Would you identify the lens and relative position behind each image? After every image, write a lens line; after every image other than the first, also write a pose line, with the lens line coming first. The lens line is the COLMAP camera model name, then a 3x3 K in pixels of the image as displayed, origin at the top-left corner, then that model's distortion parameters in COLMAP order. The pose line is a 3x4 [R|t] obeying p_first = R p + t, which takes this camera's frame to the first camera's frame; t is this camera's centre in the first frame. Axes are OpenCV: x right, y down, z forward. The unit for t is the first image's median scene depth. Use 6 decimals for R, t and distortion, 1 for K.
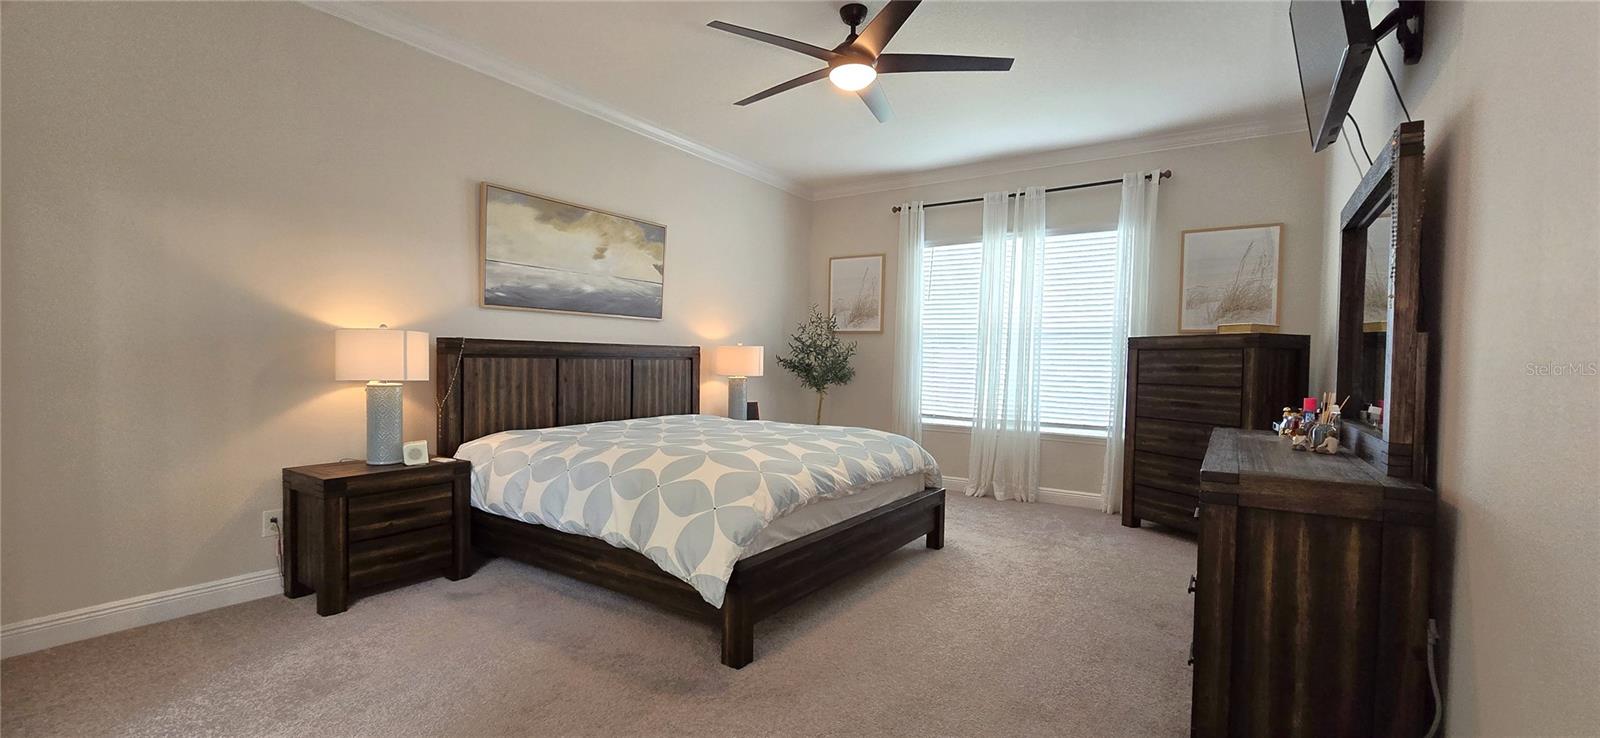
lens RADIAL K [[659.8, 0, 794.6], [0, 659.8, 371.1], [0, 0, 1]] dist [-0.002861, 0.000572]
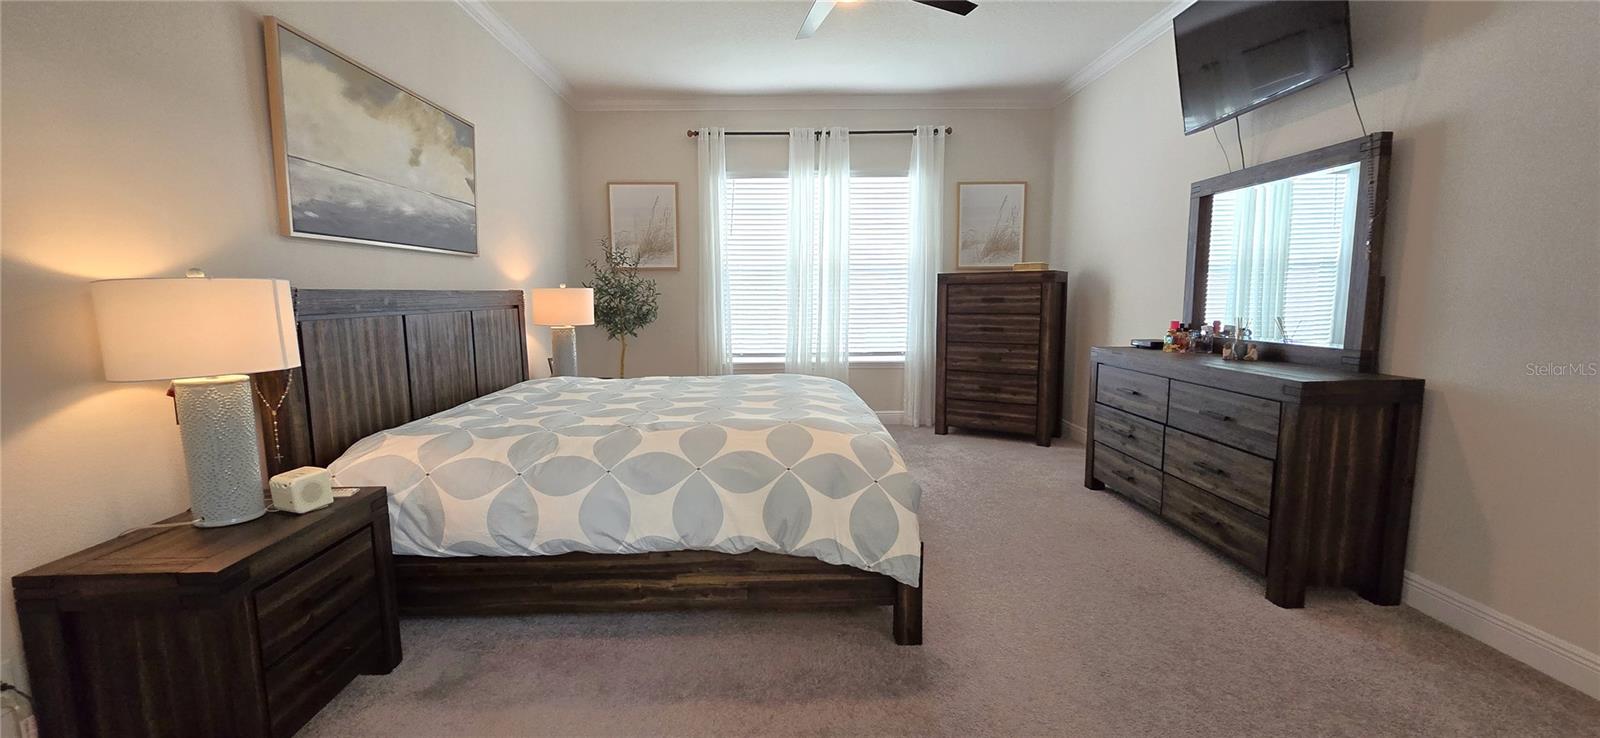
lens RADIAL K [[659.8, 0, 796.4], [0, 659.8, 373.9], [0, 0, 1]] dist [-0.002861, 0.000572]
pose [[0.814802, -0.096389, 0.571670, -0.378229], [0.034525, 0.992399, 0.118119, -0.022348], [-0.578710, -0.076507, 0.811937, 0.195716]]
